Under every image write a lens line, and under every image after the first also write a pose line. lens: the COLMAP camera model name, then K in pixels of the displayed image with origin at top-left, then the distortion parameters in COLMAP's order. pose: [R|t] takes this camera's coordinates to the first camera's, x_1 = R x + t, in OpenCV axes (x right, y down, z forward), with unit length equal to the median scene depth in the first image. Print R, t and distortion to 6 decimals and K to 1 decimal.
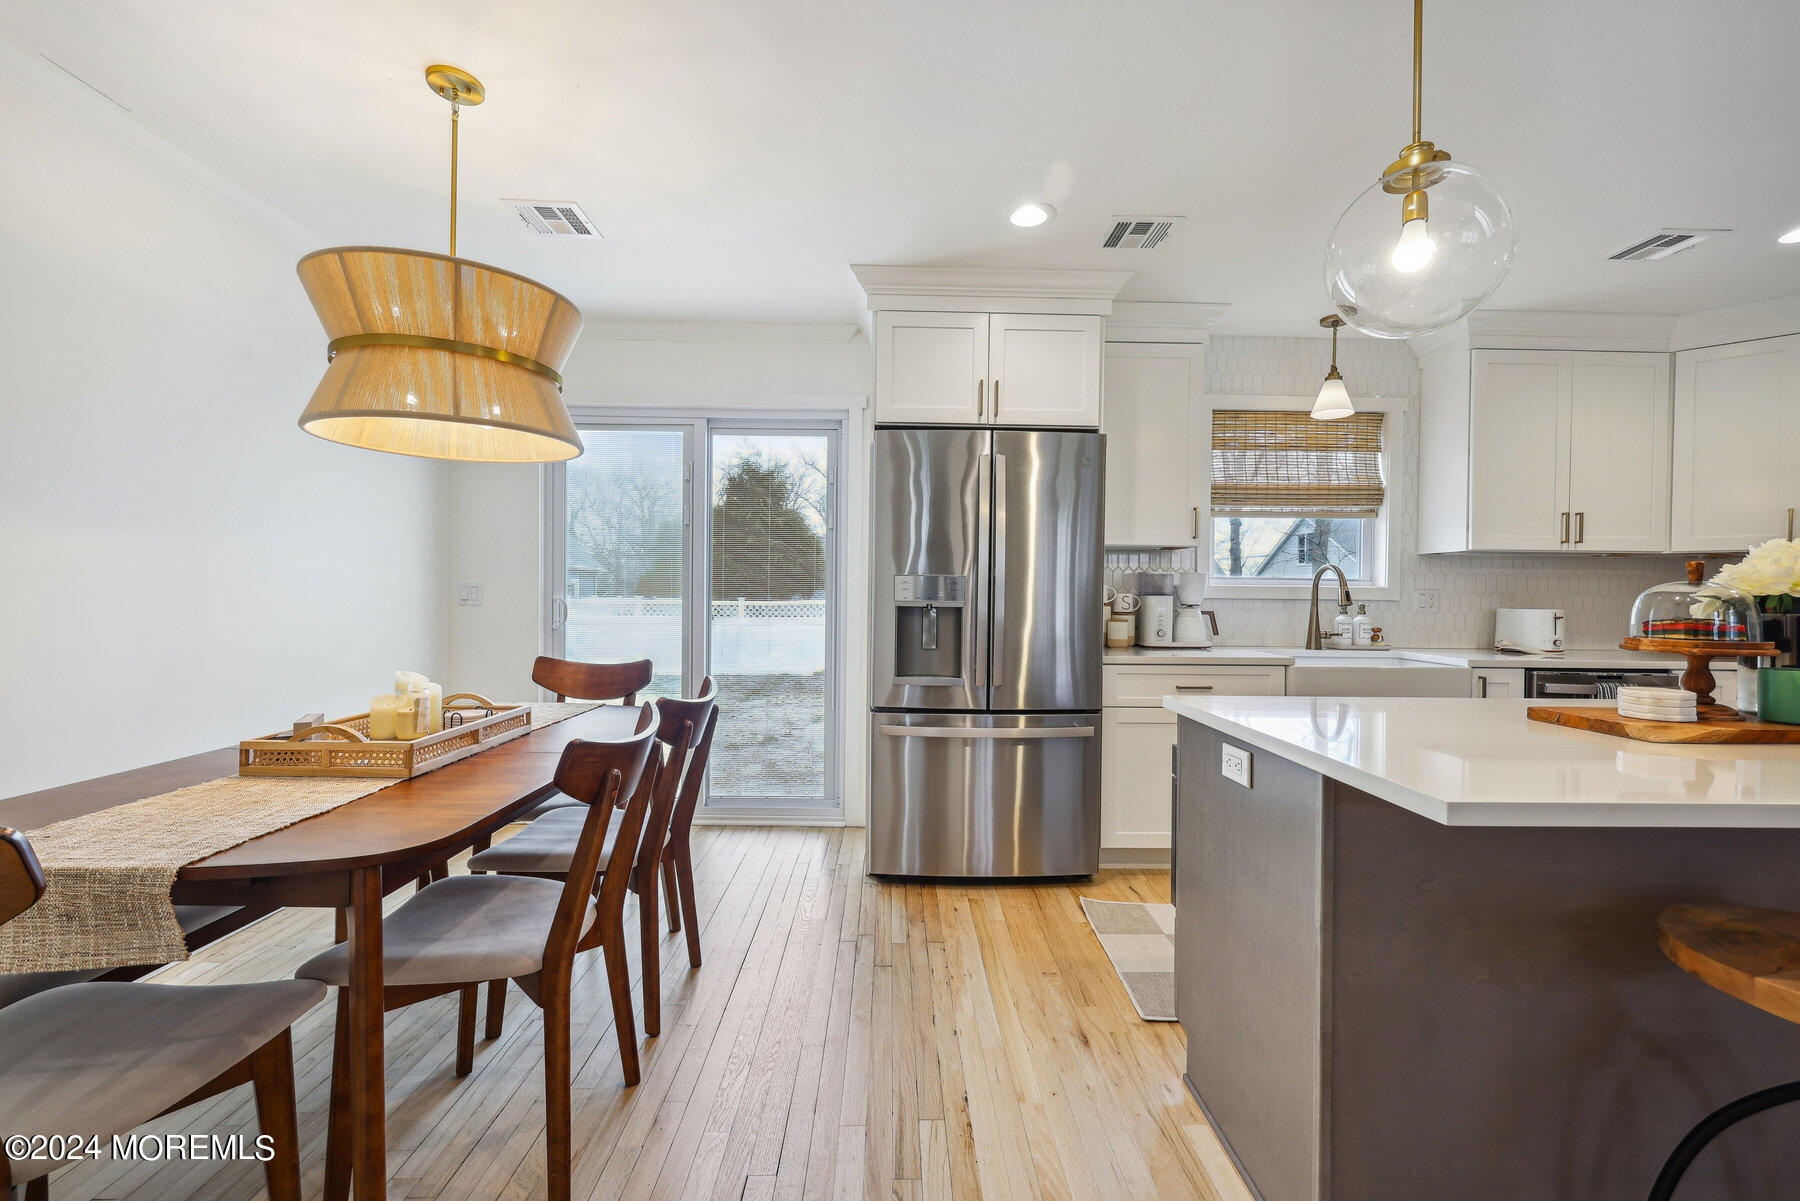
lens RADIAL K [[738.0, 0, 906.1], [0, 738.0, 599.3], [0, 0, 1]] dist [0.002994, -0.001293]
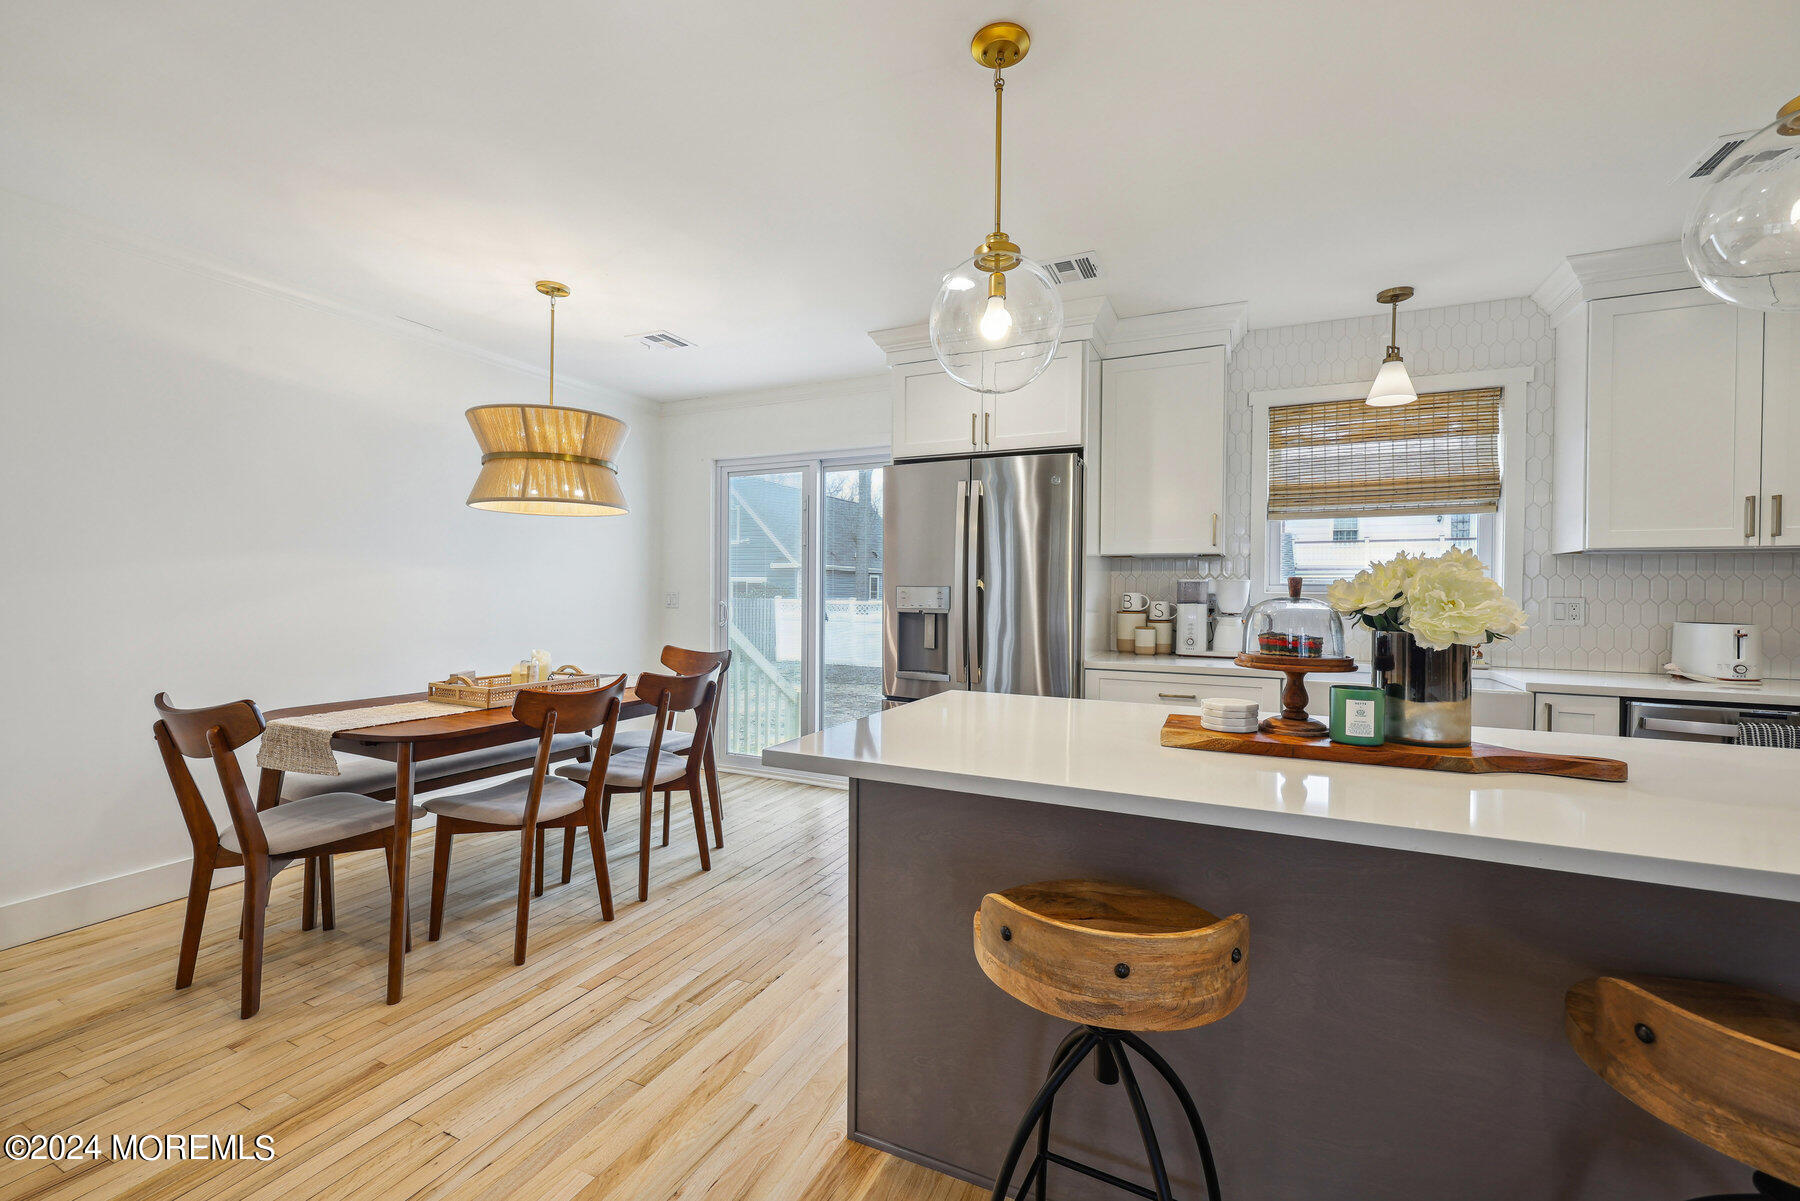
lens RADIAL K [[738.0, 0, 899.8], [0, 738.0, 596.1], [0, 0, 1]] dist [0.002994, -0.001293]
pose [[0.894861, 0.000224, -0.446344, 0.518338], [-0.003091, 0.999979, -0.005695, -0.009376], [0.446333, 0.006476, 0.894843, -0.069596]]
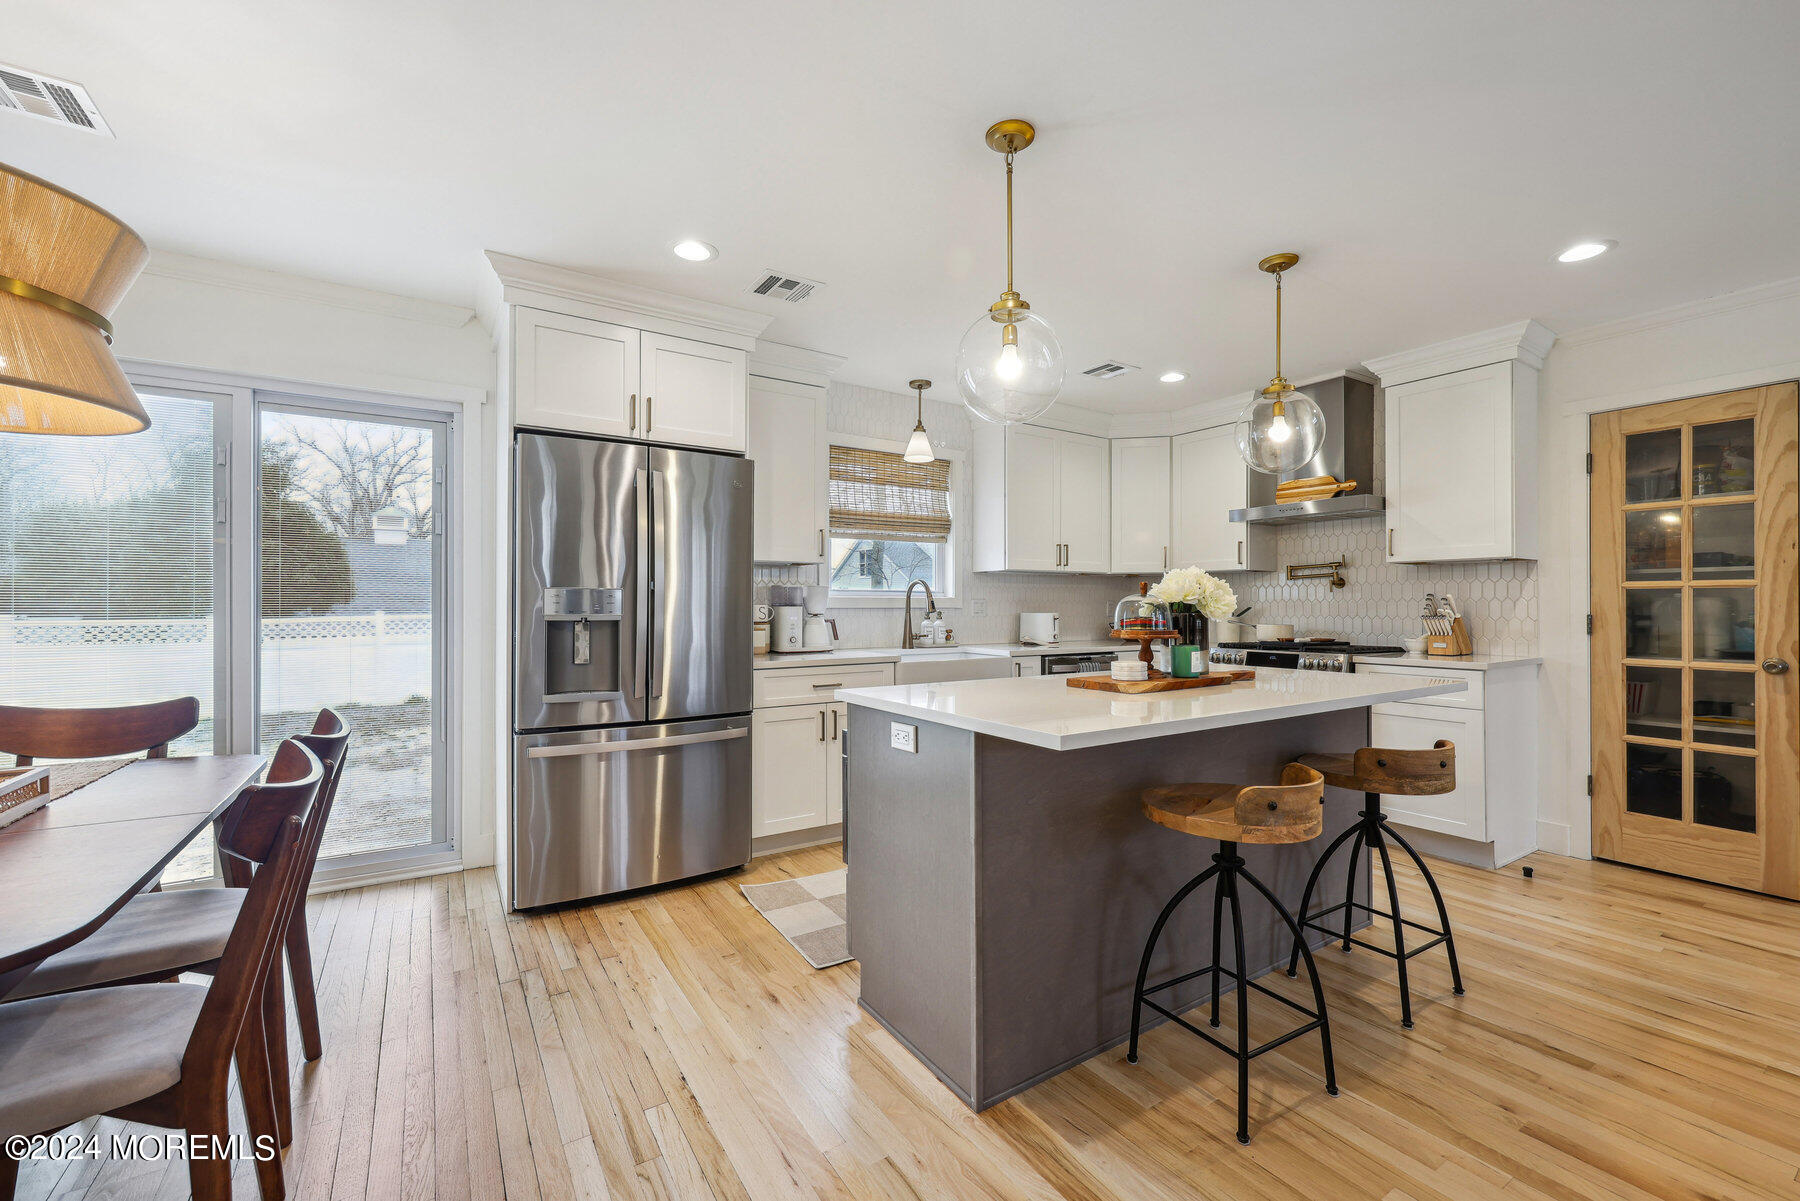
lens RADIAL K [[738.0, 0, 910.0], [0, 738.0, 603.4], [0, 0, 1]] dist [0.002994, -0.001293]
pose [[0.846724, -0.009647, 0.531945, -0.118944], [0.014074, 0.999892, -0.004269, -0.001973], [-0.531846, 0.011102, 0.846768, -0.052825]]
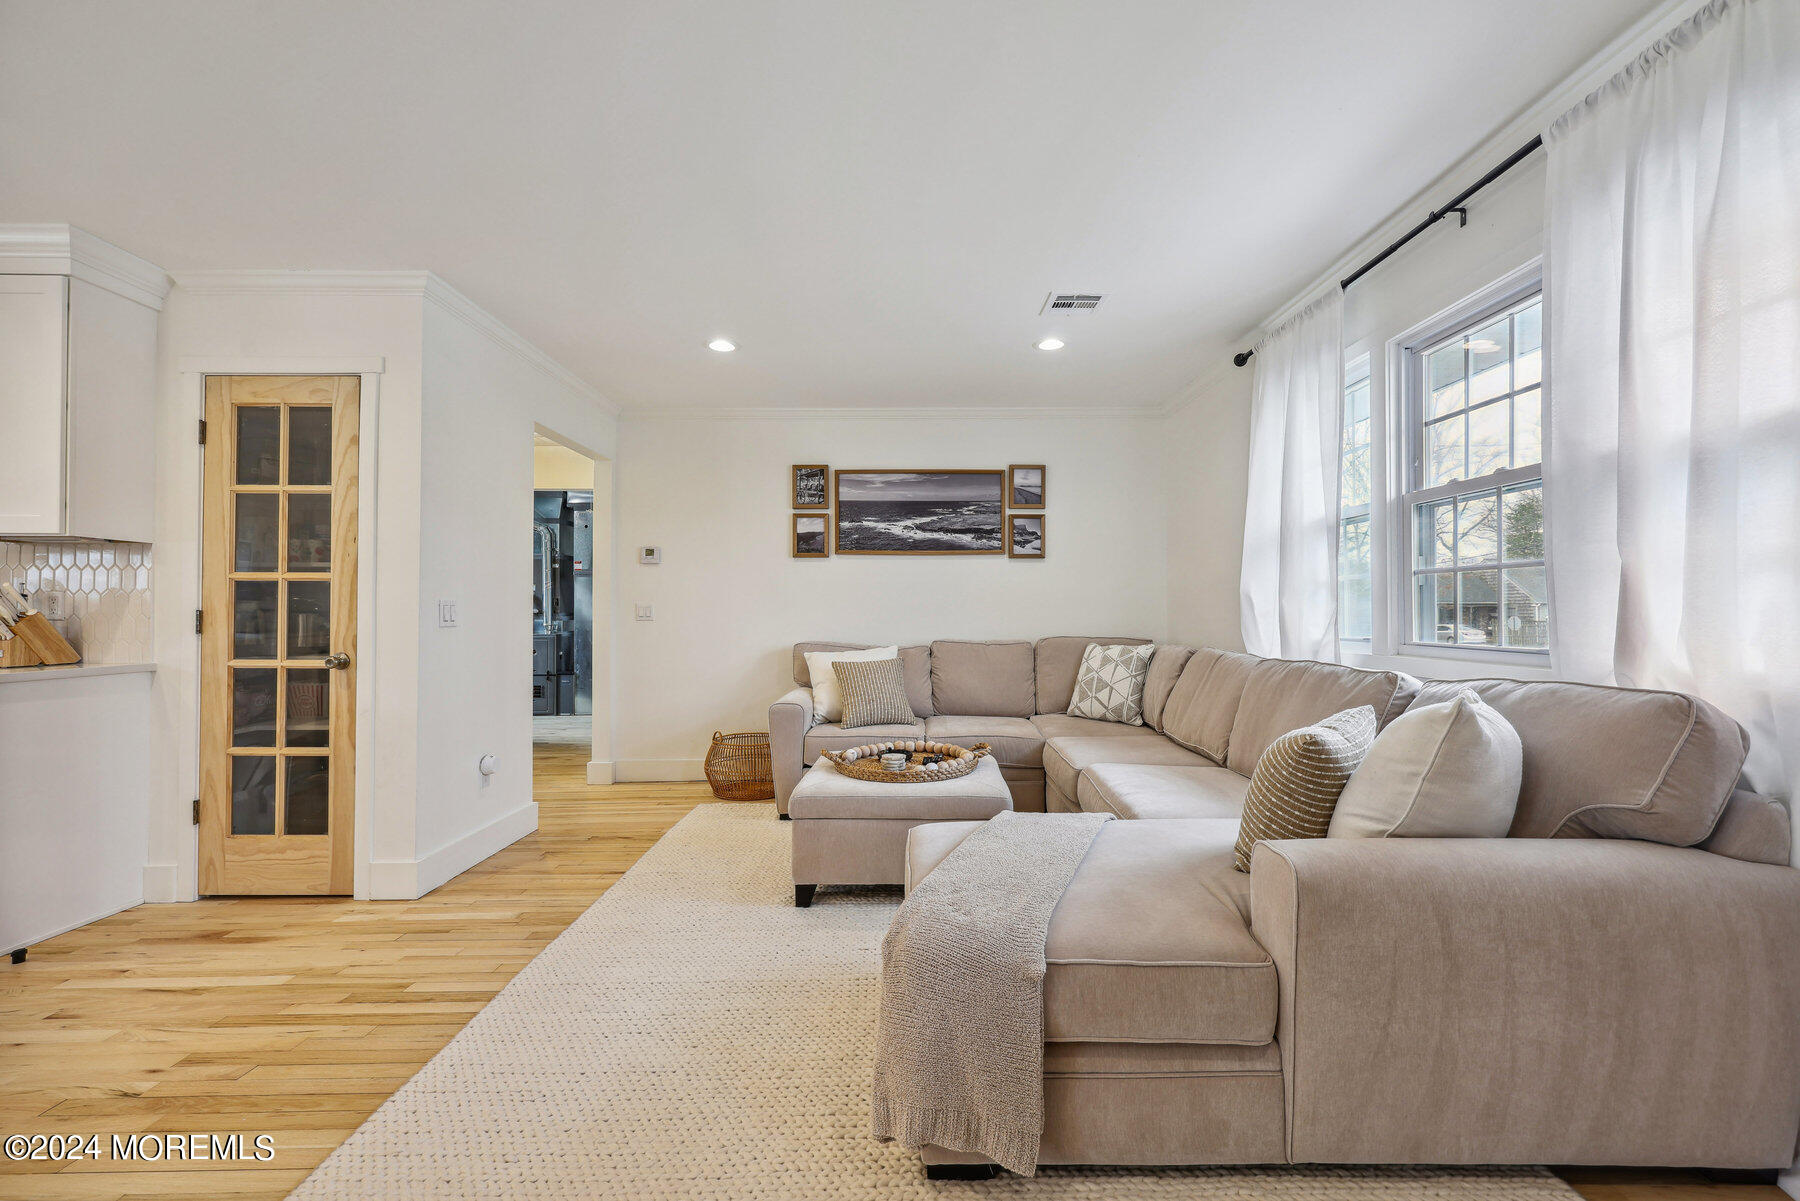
lens RADIAL K [[738.0, 0, 896.4], [0, 738.0, 605.8], [0, 0, 1]] dist [0.002994, -0.001293]
pose [[0.020362, -0.004368, 0.999783, 0.440928], [0.008656, 0.999954, 0.004192, 0.023930], [-0.999755, 0.008568, 0.020399, -0.590718]]
